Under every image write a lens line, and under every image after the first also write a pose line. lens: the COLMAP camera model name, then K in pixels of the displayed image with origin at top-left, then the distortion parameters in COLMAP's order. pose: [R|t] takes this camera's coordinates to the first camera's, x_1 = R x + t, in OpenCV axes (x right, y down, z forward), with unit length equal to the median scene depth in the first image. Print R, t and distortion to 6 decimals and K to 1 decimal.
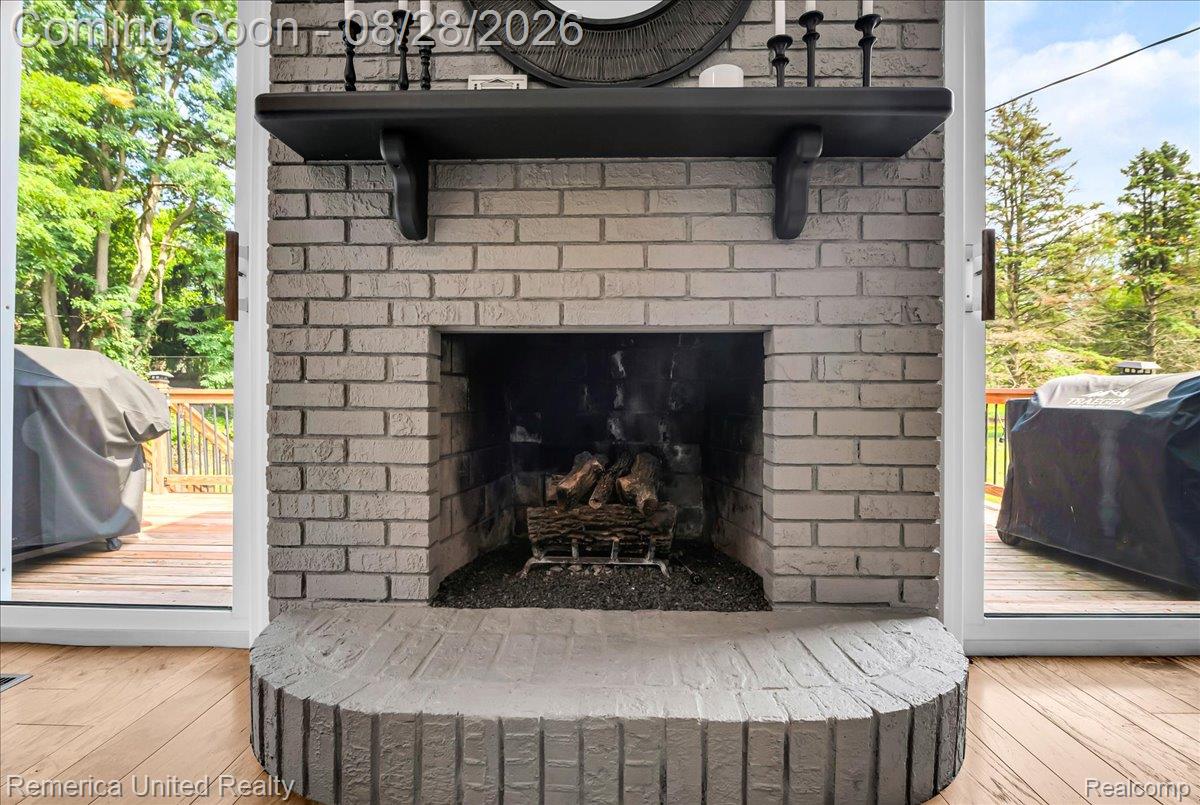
lens RADIAL K [[576.6, 0, 599.3], [0, 576.6, 406.1], [0, 0, 1]] dist [-0.000411, 0.000269]
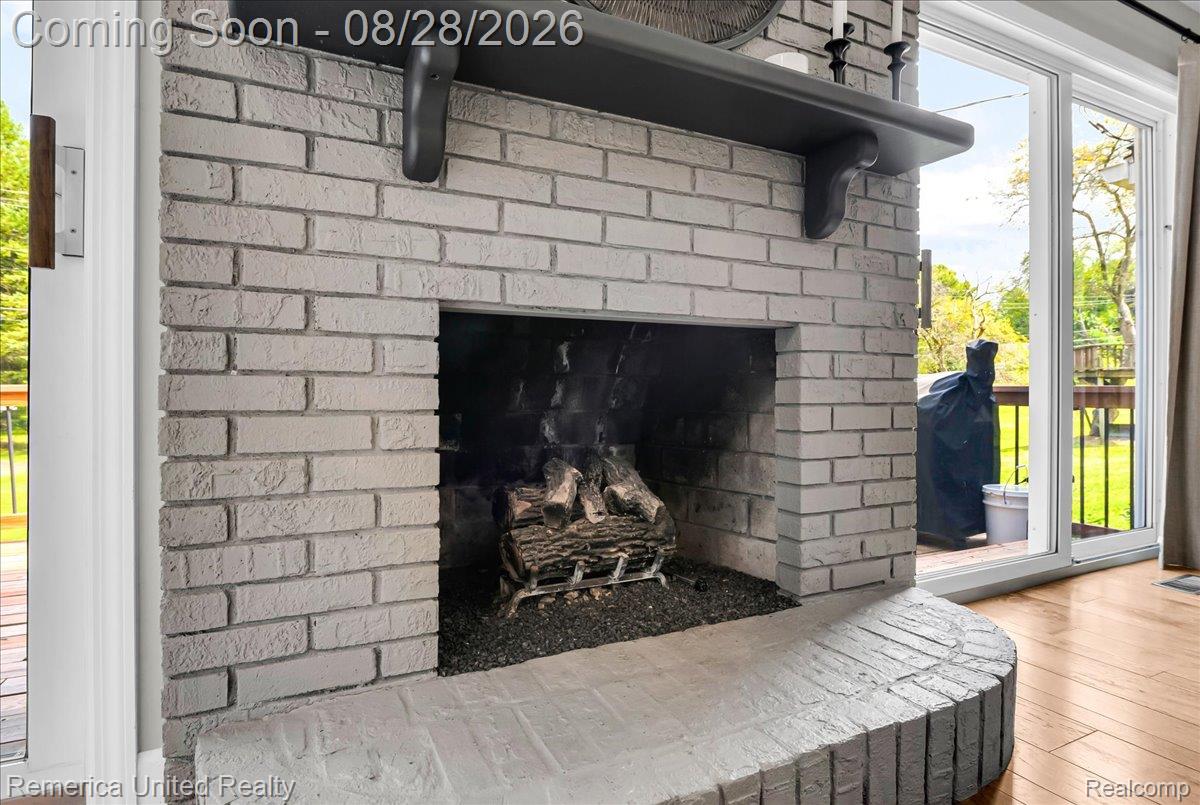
lens RADIAL K [[612.5, 0, 600.0], [0, 612.5, 402.5], [0, 0, 1]] dist [-0.001672, -0.000854]
pose [[0.883320, -0.010775, 0.468646, -0.478991], [0.011248, 0.999935, 0.001788, -0.005635], [-0.468635, 0.003692, 0.883384, 0.203012]]
